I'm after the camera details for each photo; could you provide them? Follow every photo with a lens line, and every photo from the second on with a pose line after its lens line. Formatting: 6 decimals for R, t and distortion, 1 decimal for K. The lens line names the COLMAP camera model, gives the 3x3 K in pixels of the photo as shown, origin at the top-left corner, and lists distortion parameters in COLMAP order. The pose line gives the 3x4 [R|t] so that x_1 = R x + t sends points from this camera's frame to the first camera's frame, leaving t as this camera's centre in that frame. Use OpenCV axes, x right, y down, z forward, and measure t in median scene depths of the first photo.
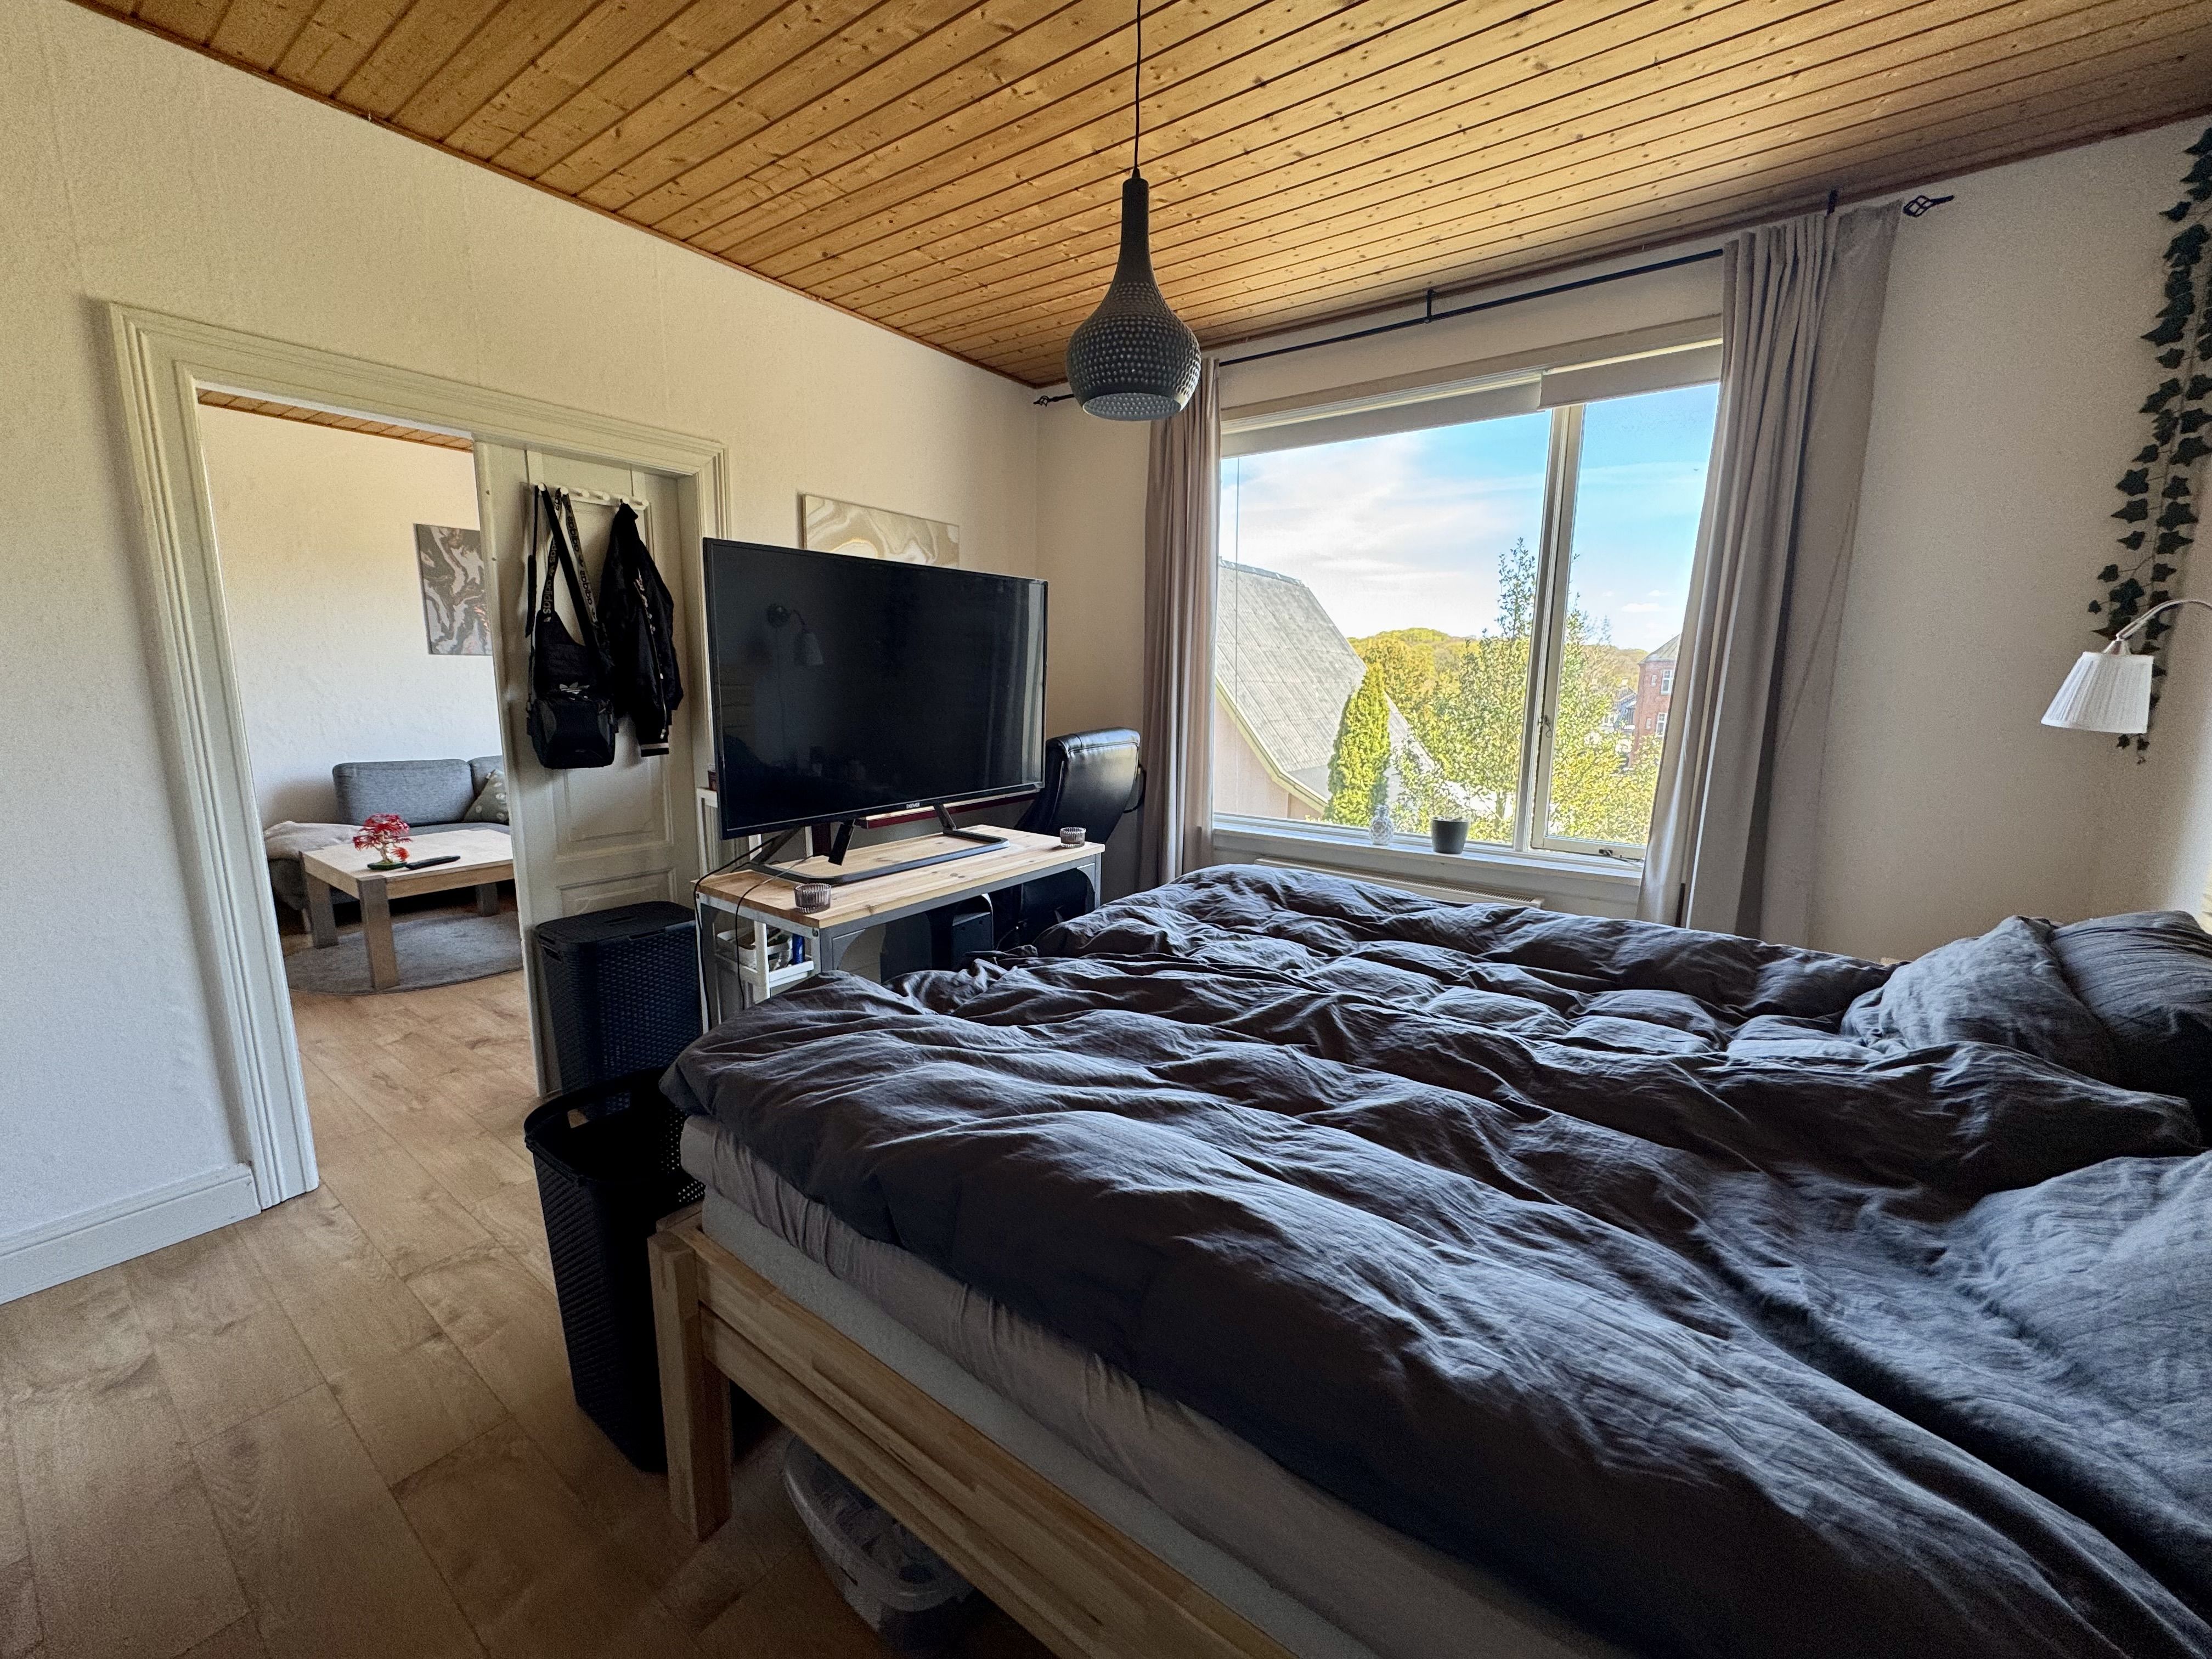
lens RADIAL K [[875.0, 0, 1108.2], [0, 875.0, 825.0], [0, 0, 1]] dist [-0.000133, -0.000151]
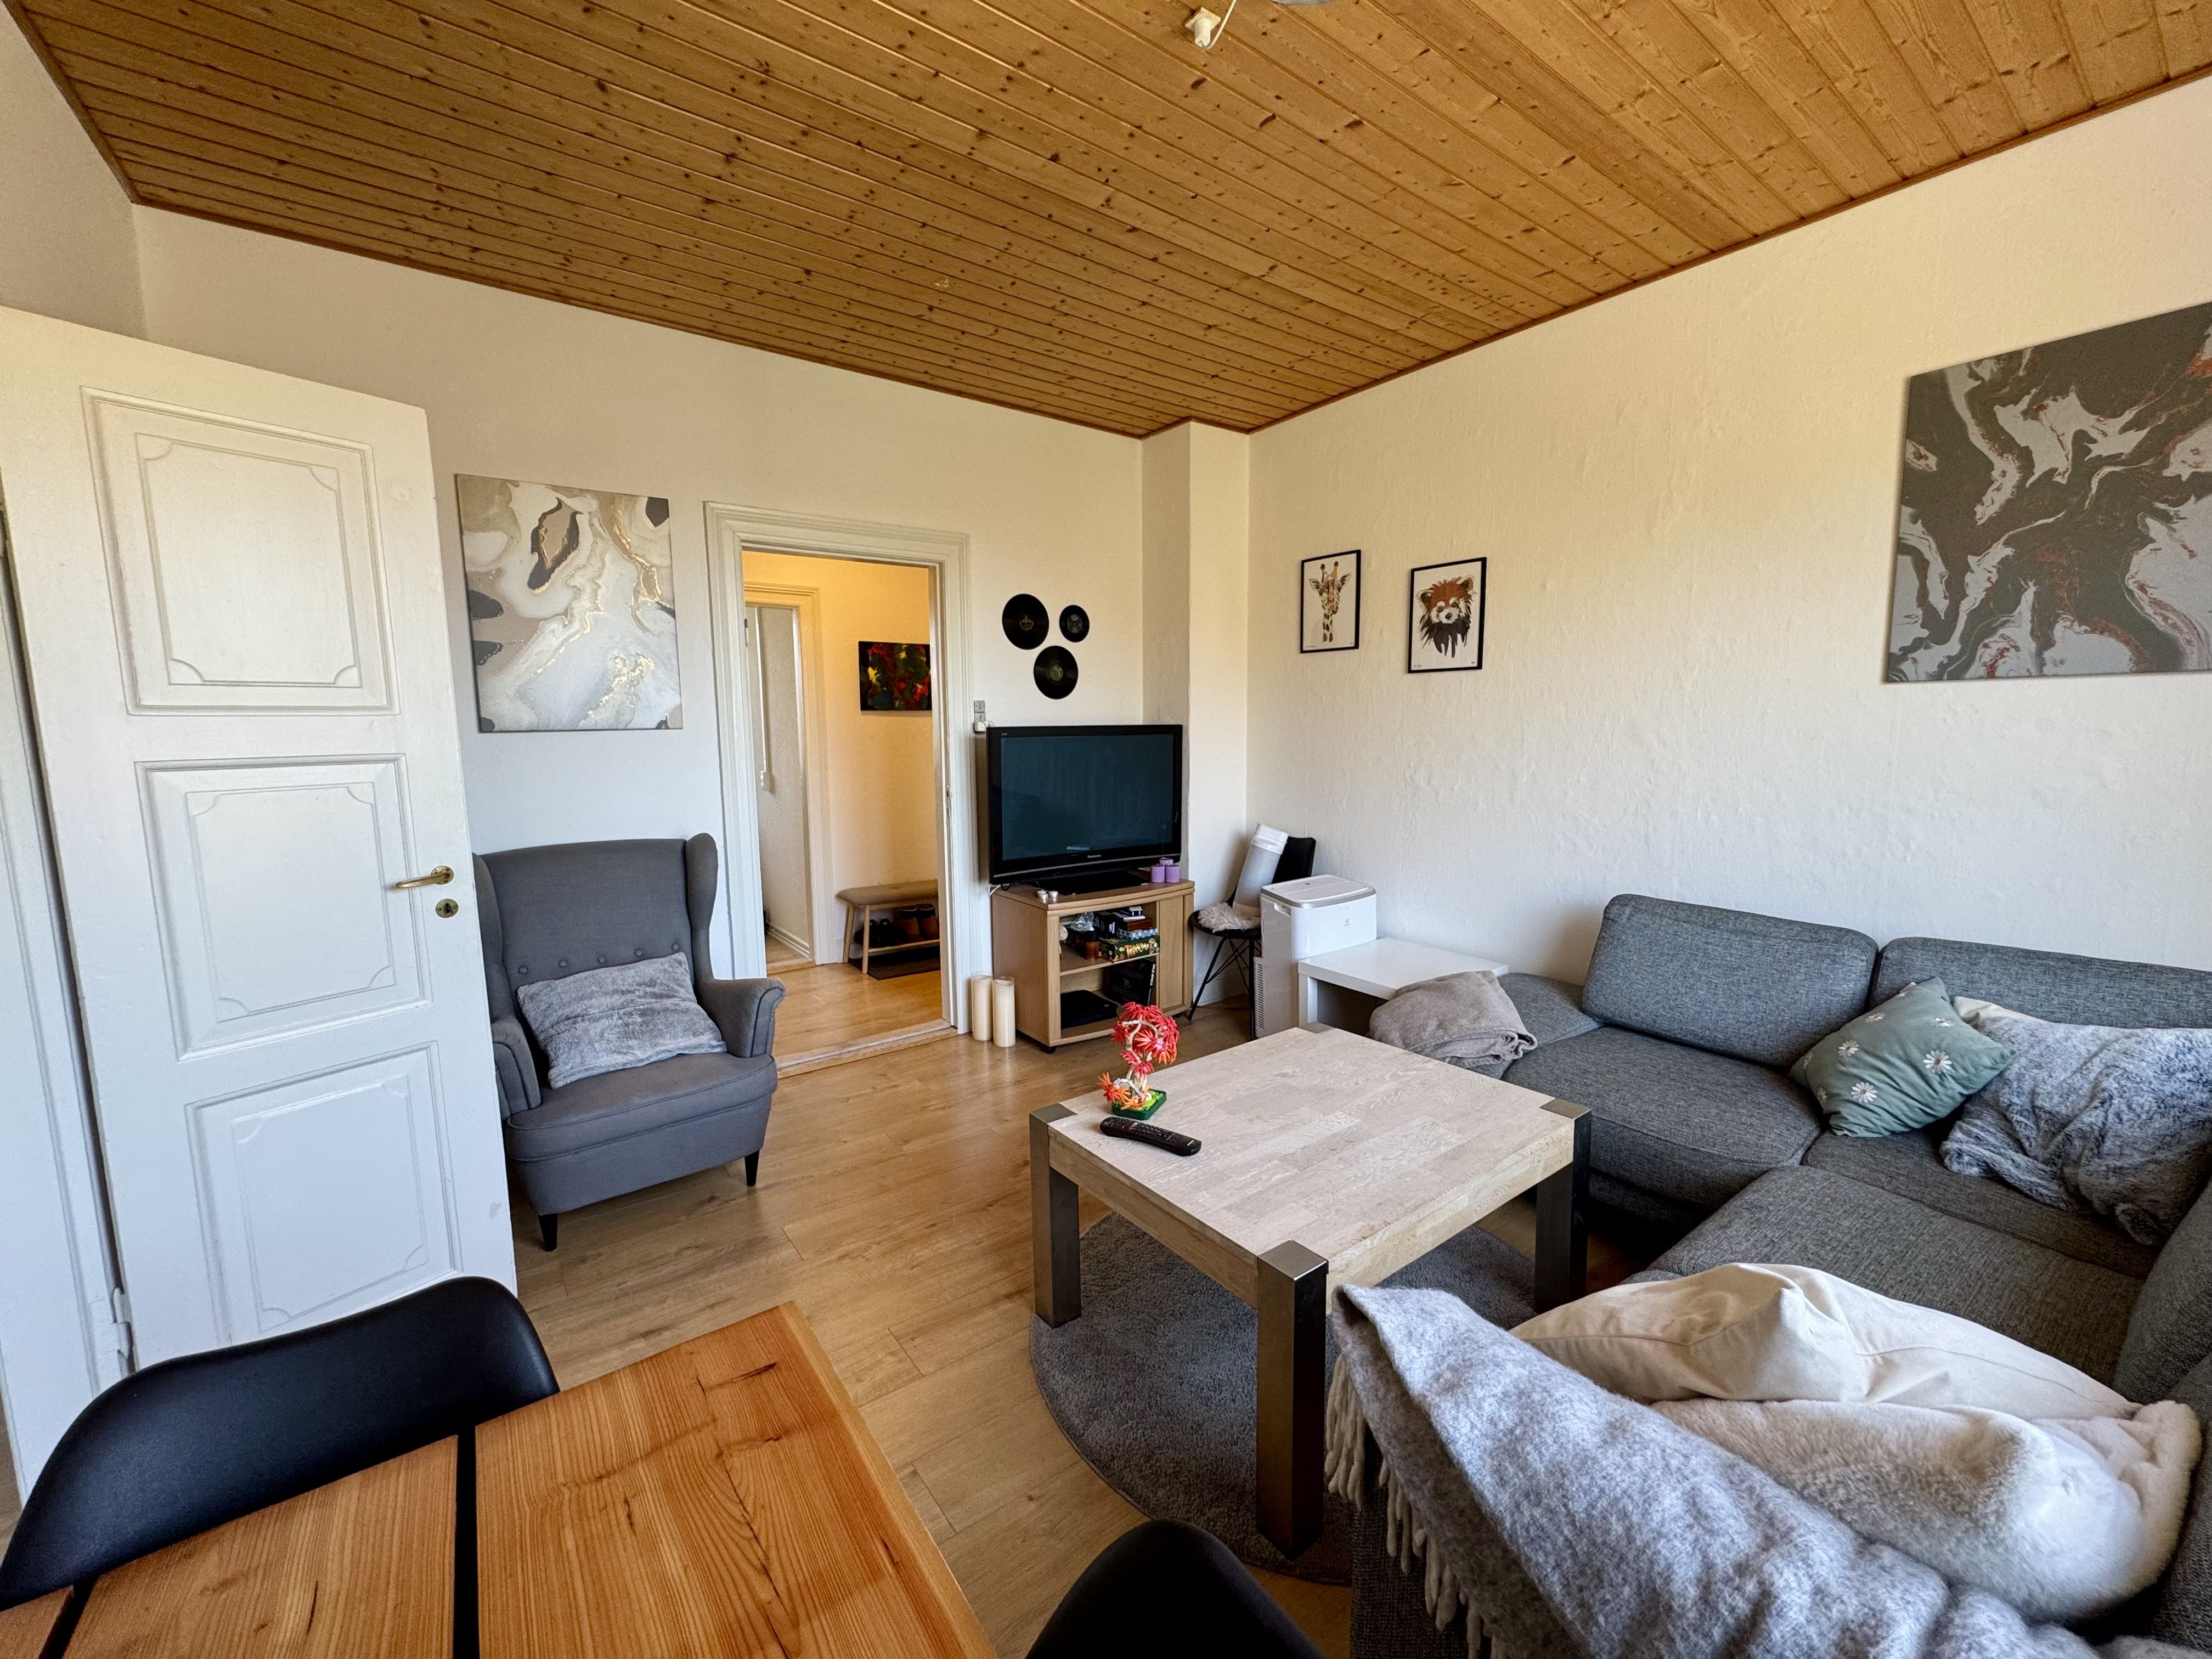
lens RADIAL K [[875.0, 0, 1108.2], [0, 875.0, 825.0], [0, 0, 1]] dist [-0.000133, -0.000151]
pose [[-0.307332, 0.101080, -0.946219, -0.239679], [-0.153785, 0.975997, 0.154210, -0.133439], [0.939094, 0.192908, -0.284410, 0.771397]]
